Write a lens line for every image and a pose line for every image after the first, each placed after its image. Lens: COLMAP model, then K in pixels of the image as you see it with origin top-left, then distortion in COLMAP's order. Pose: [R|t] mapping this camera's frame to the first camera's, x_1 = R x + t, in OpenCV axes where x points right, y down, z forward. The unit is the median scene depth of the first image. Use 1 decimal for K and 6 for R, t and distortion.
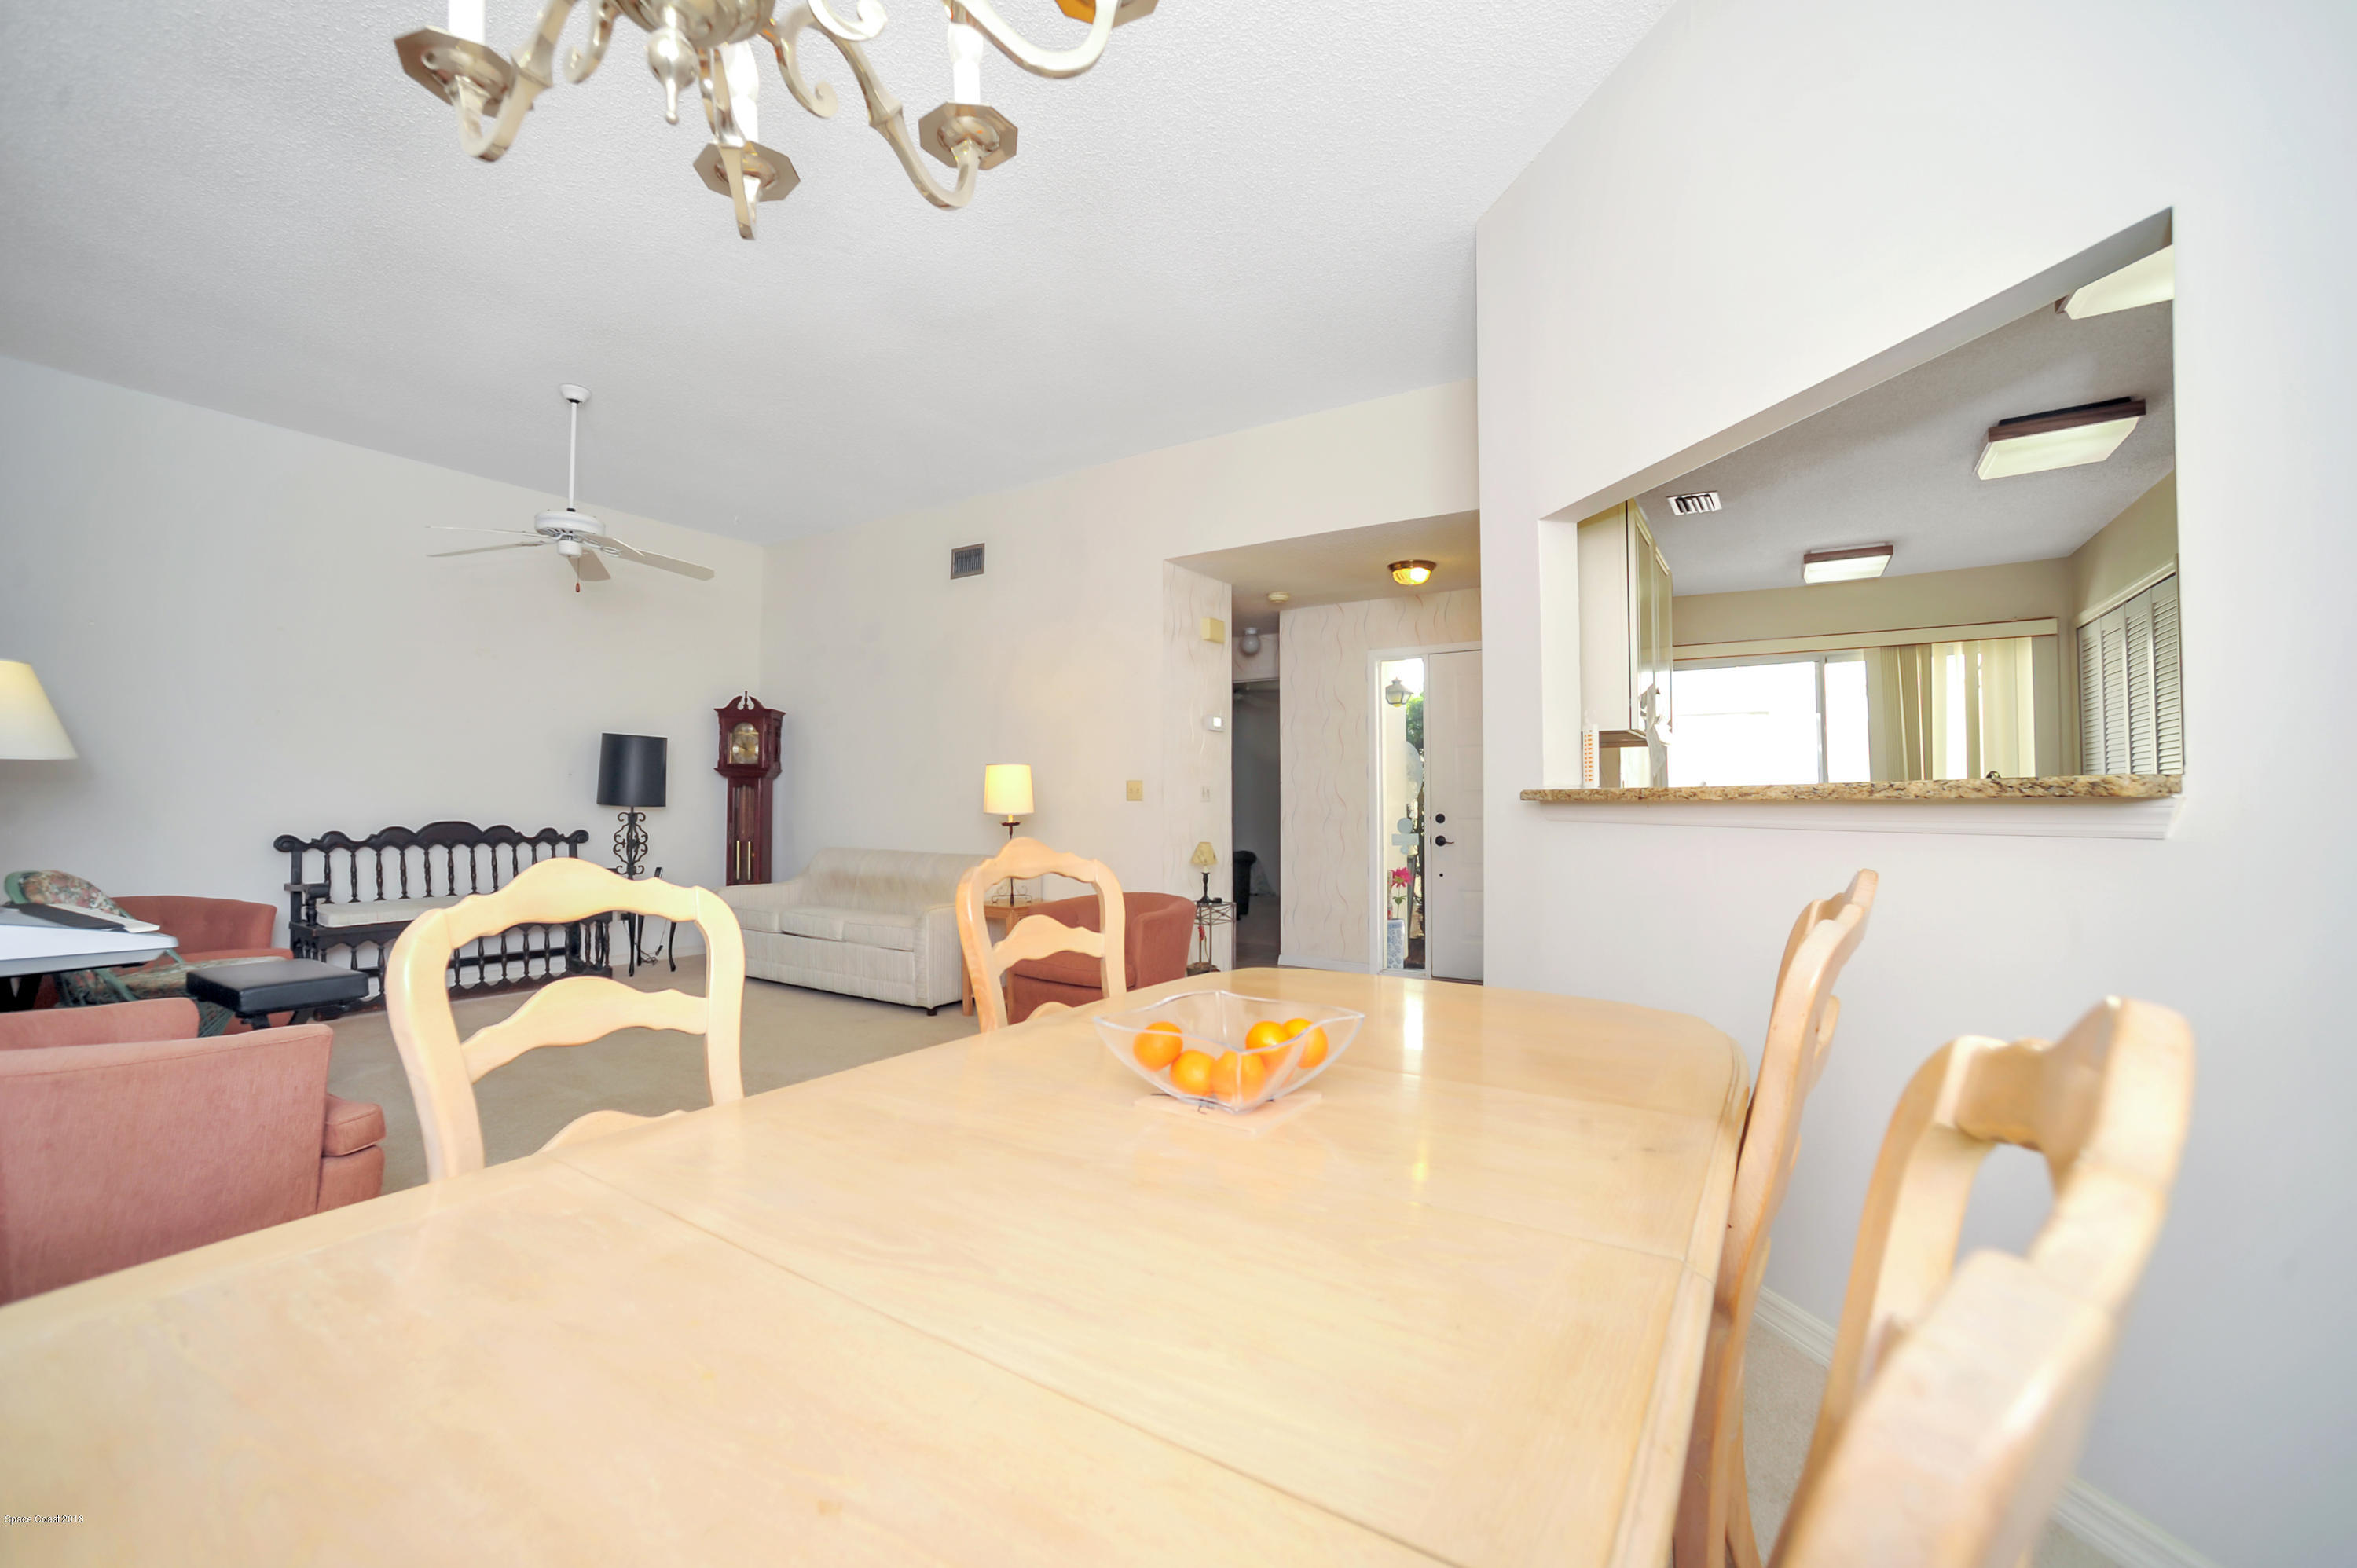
lens RADIAL K [[957.1, 0, 1151.0], [0, 957.1, 788.6], [0, 0, 1]] dist [-0.041436, 0.017014]
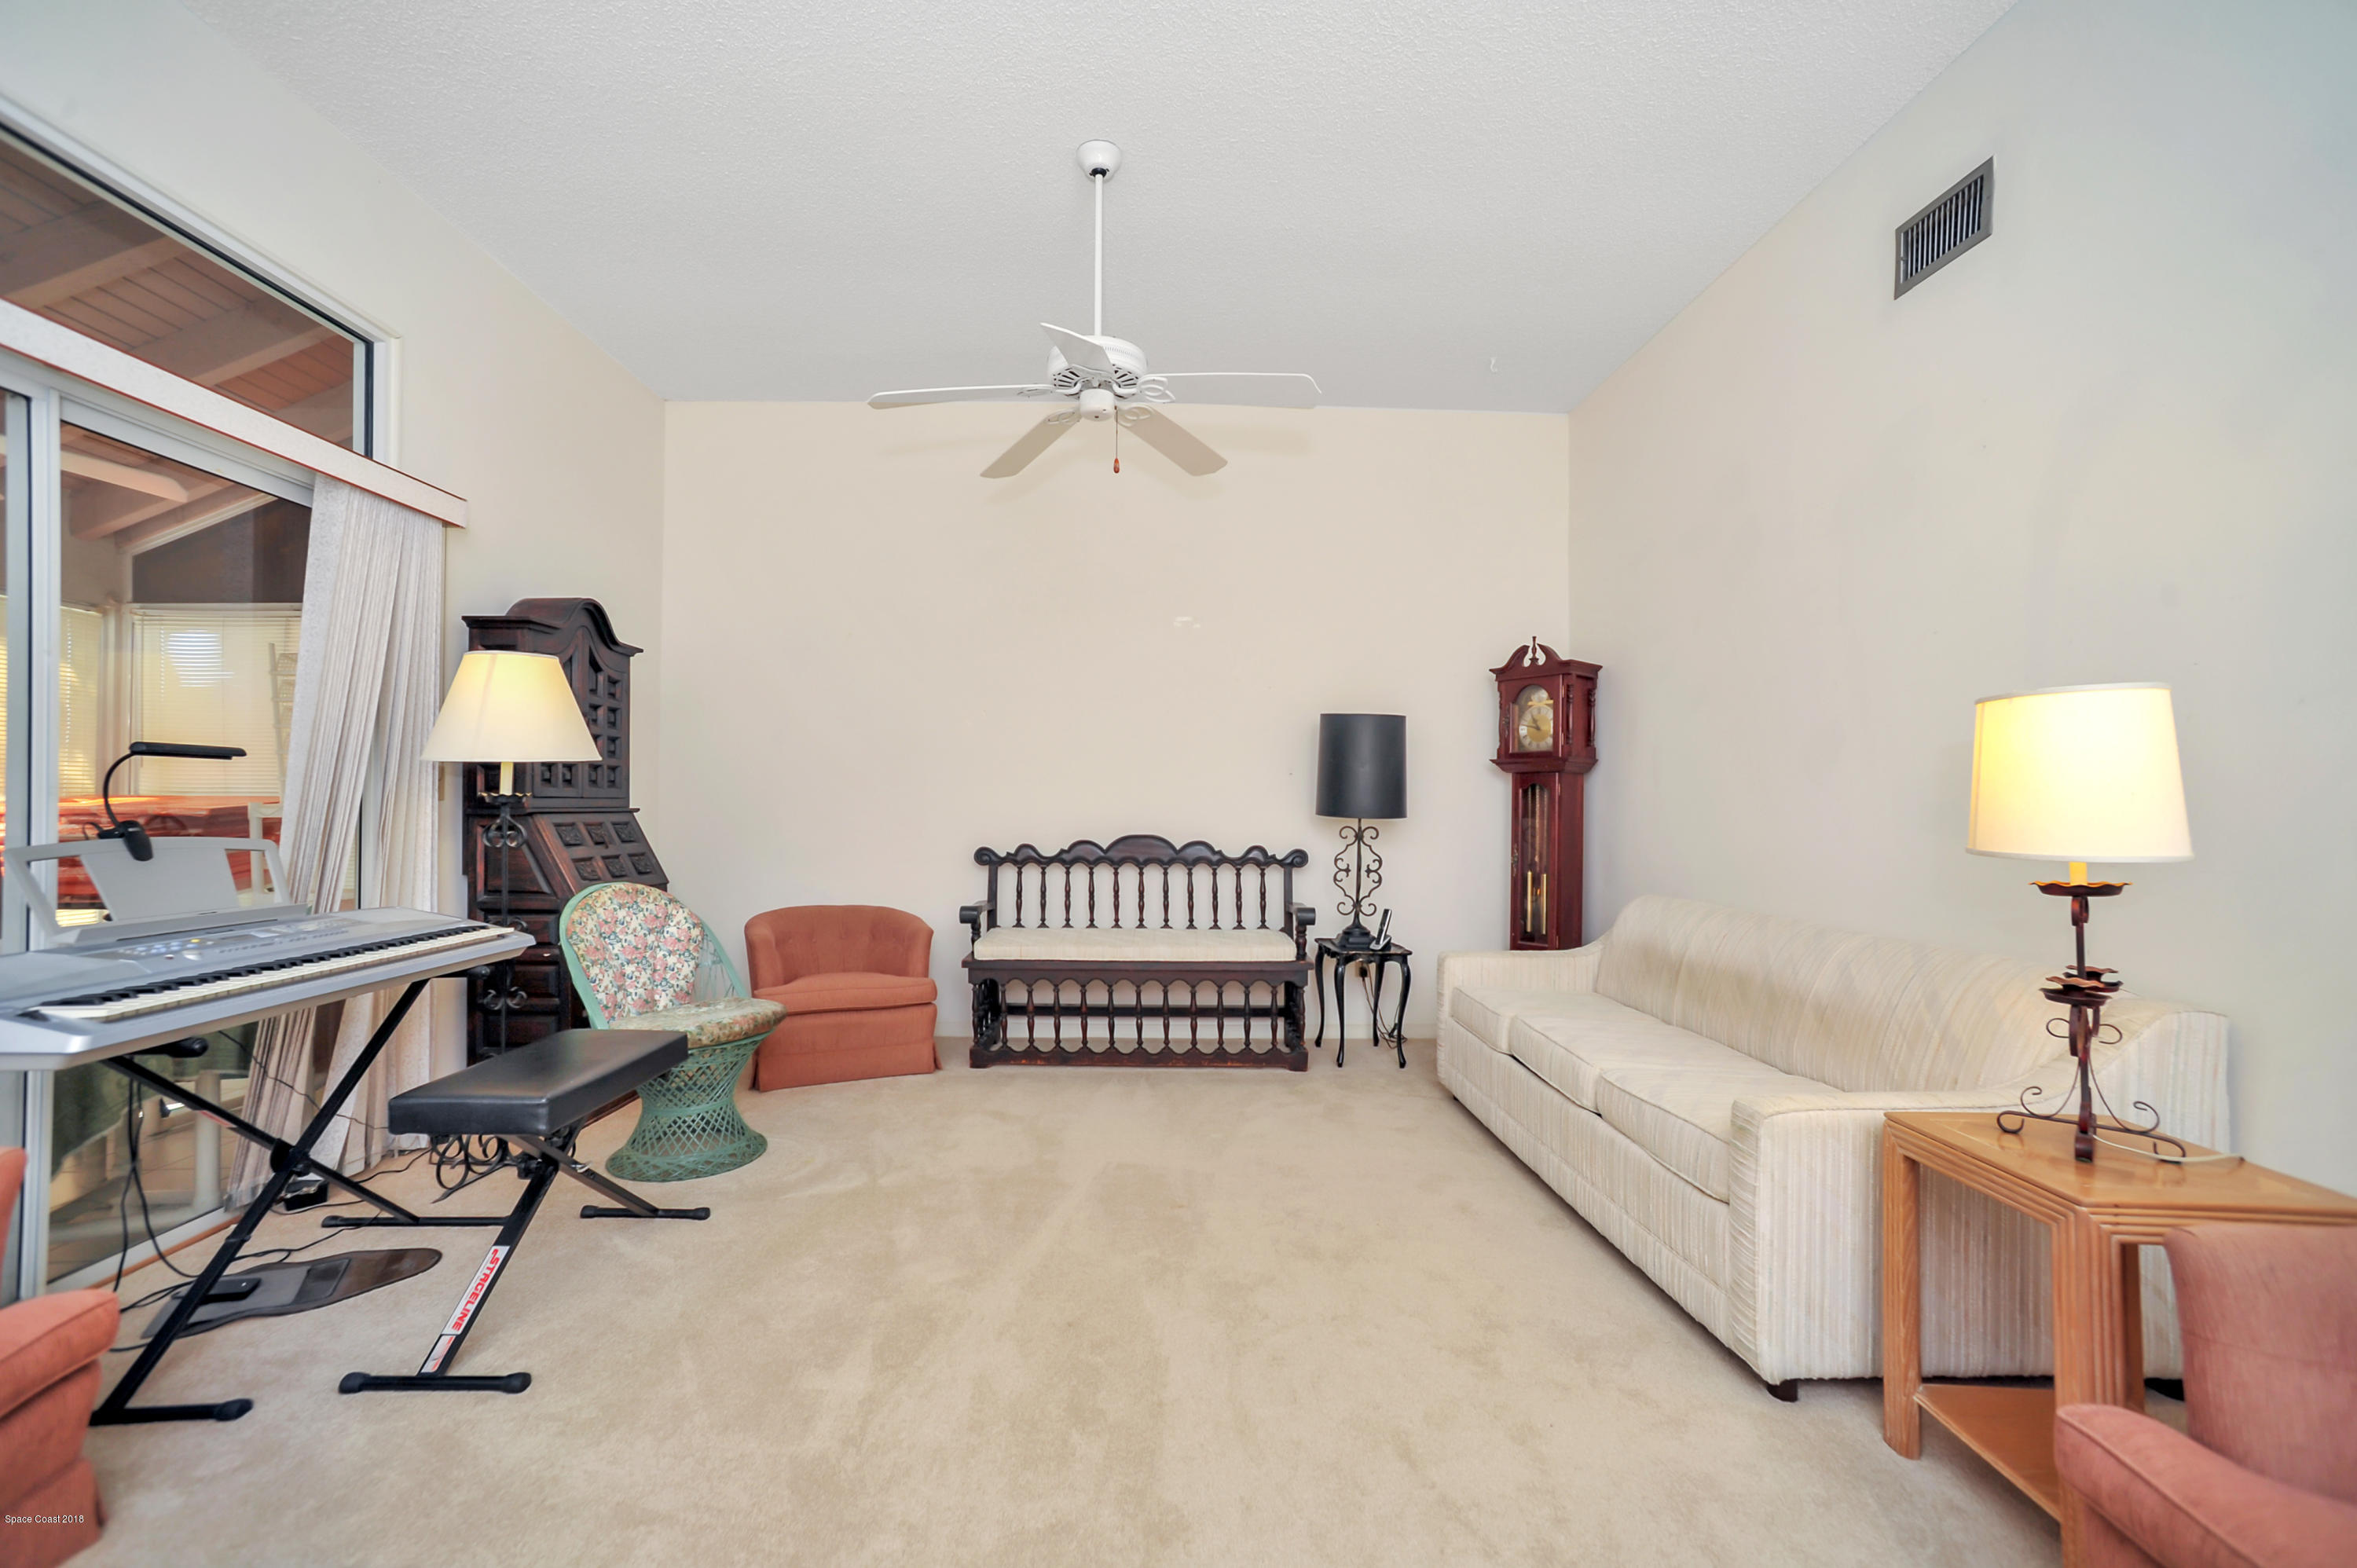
lens RADIAL K [[957.1, 0, 1167.6], [0, 957.1, 797.2], [0, 0, 1]] dist [-0.041436, 0.017014]
pose [[0.577640, -0.008109, -0.816252, -0.061342], [0.009002, 0.999953, -0.003564, 0.005273], [0.816242, -0.005289, 0.577686, 0.510064]]
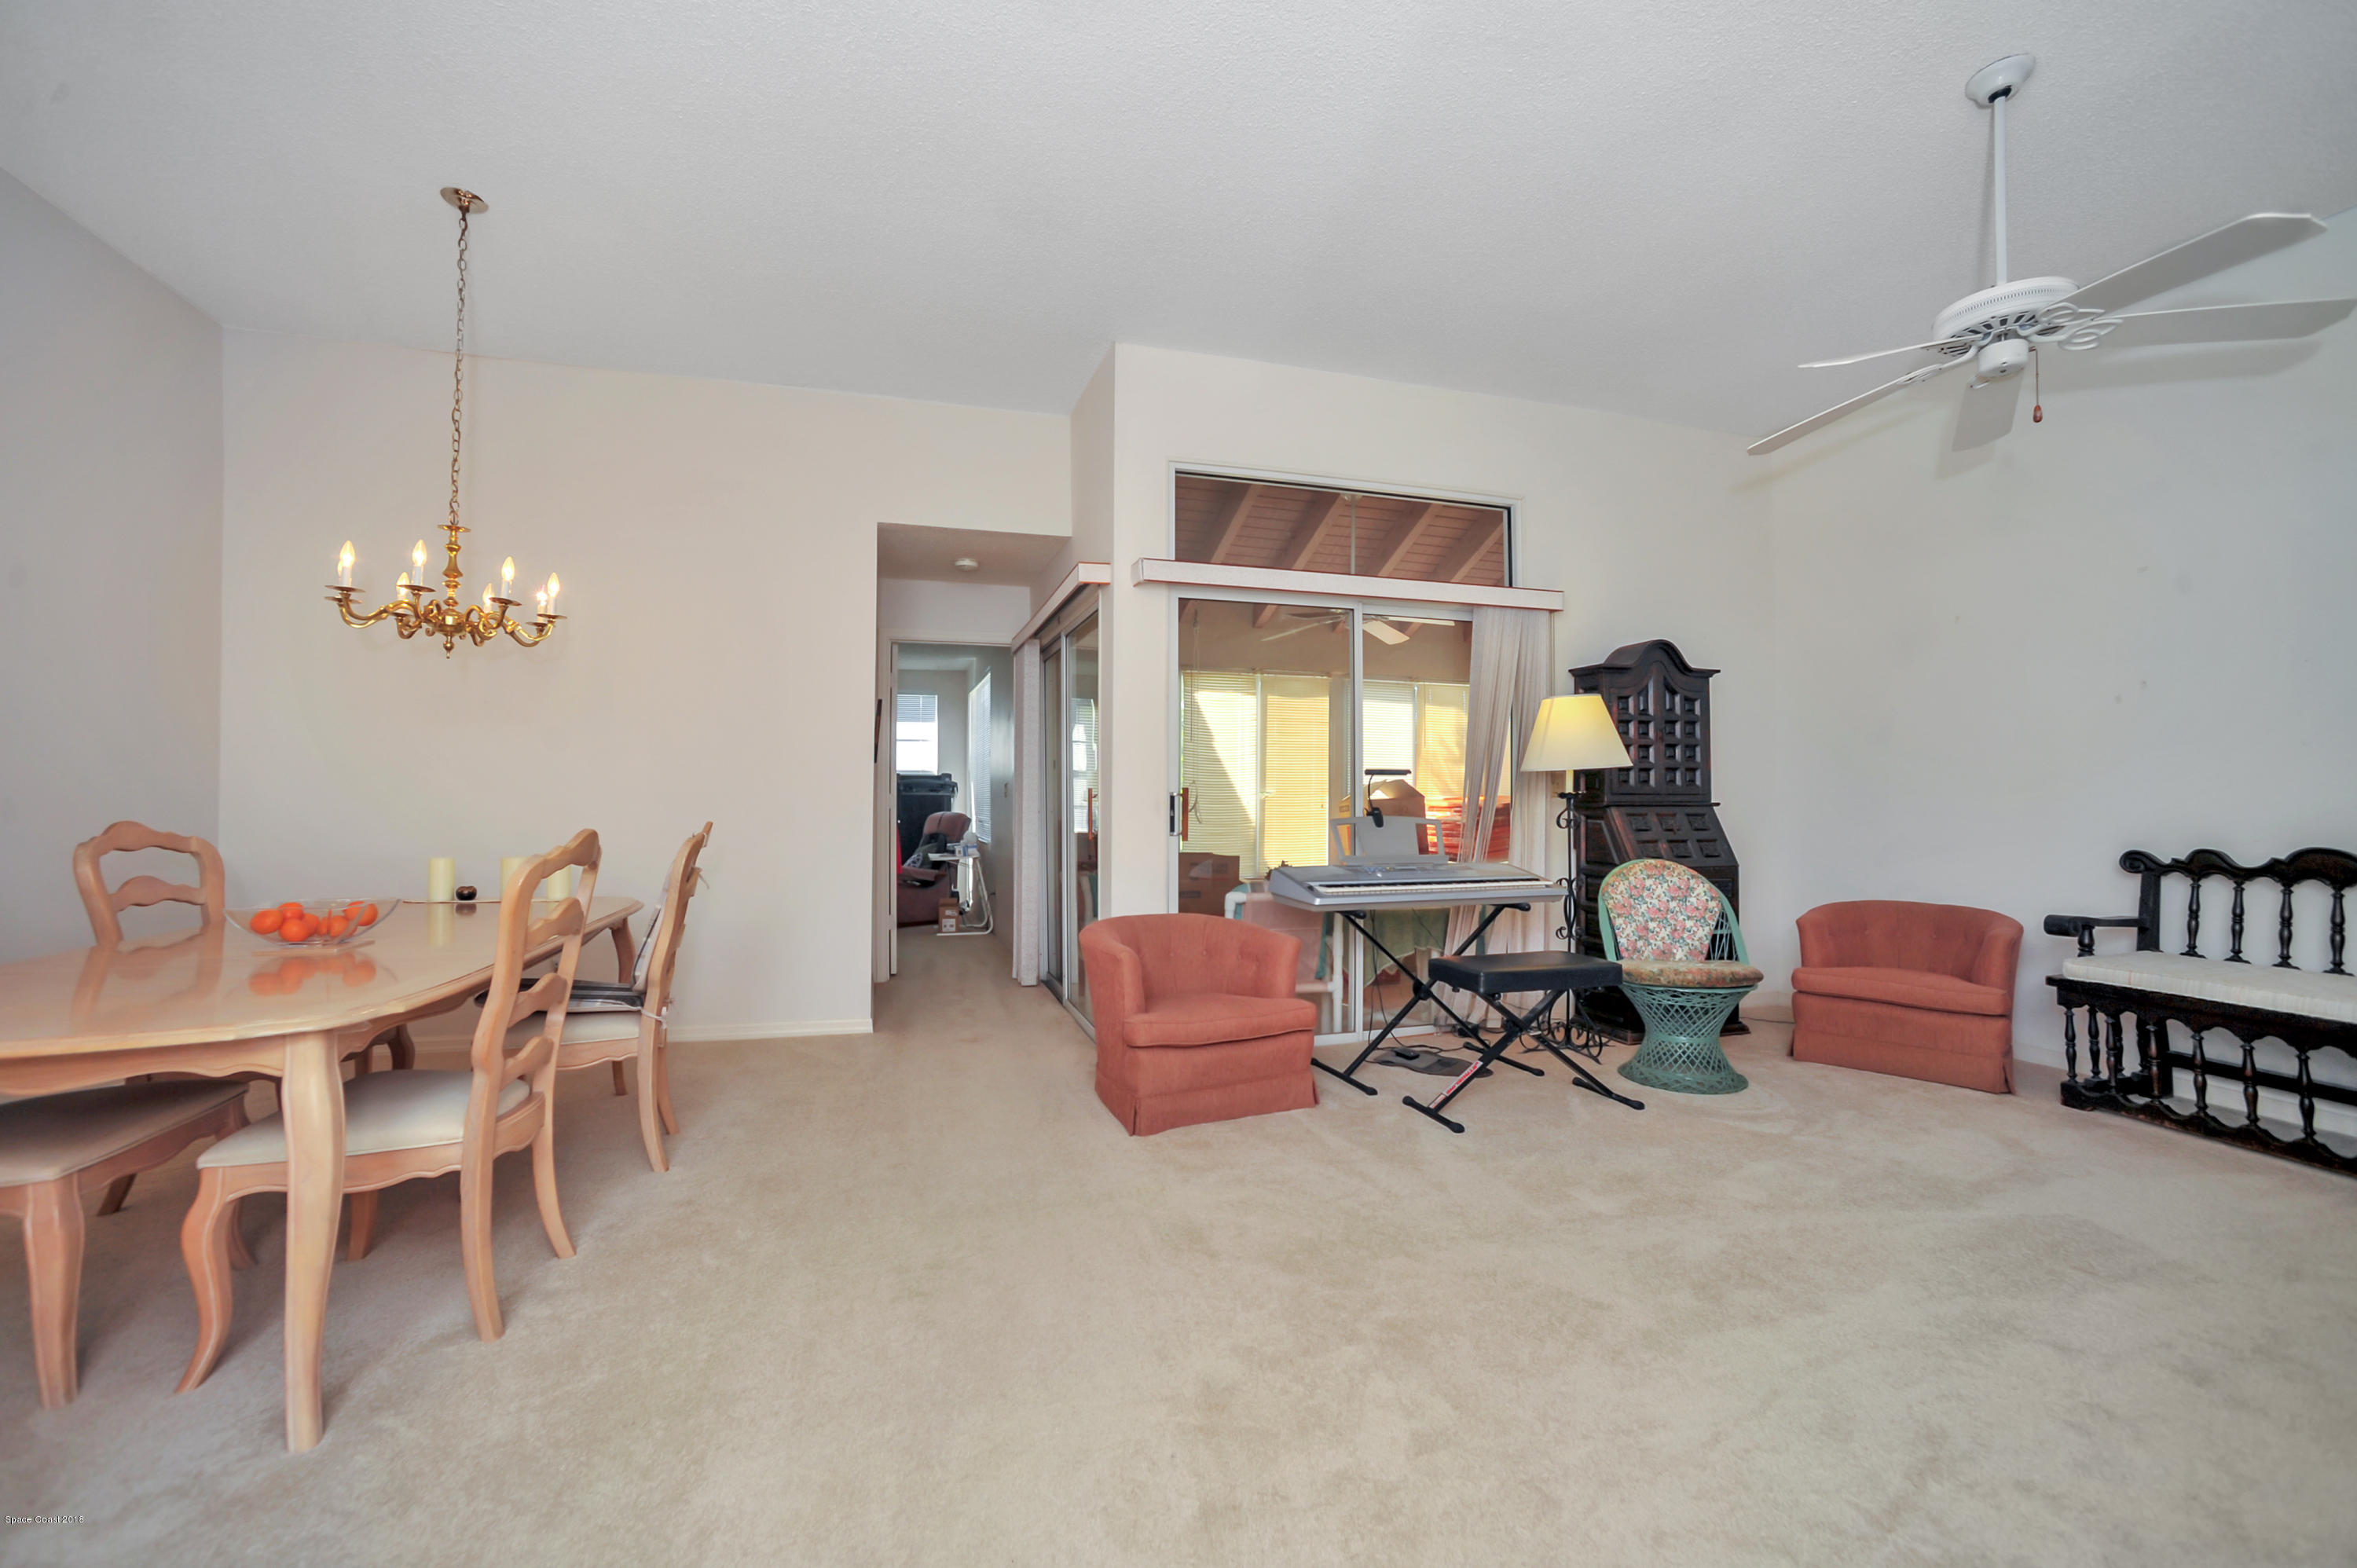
lens RADIAL K [[957.1, 0, 1147.0], [0, 957.1, 771.7], [0, 0, 1]] dist [-0.041436, 0.017014]
pose [[-0.631903, -0.025348, -0.774633, 0.100464], [0.008424, 0.999181, -0.039567, 0.008971], [0.775001, -0.031528, -0.631172, 0.717978]]
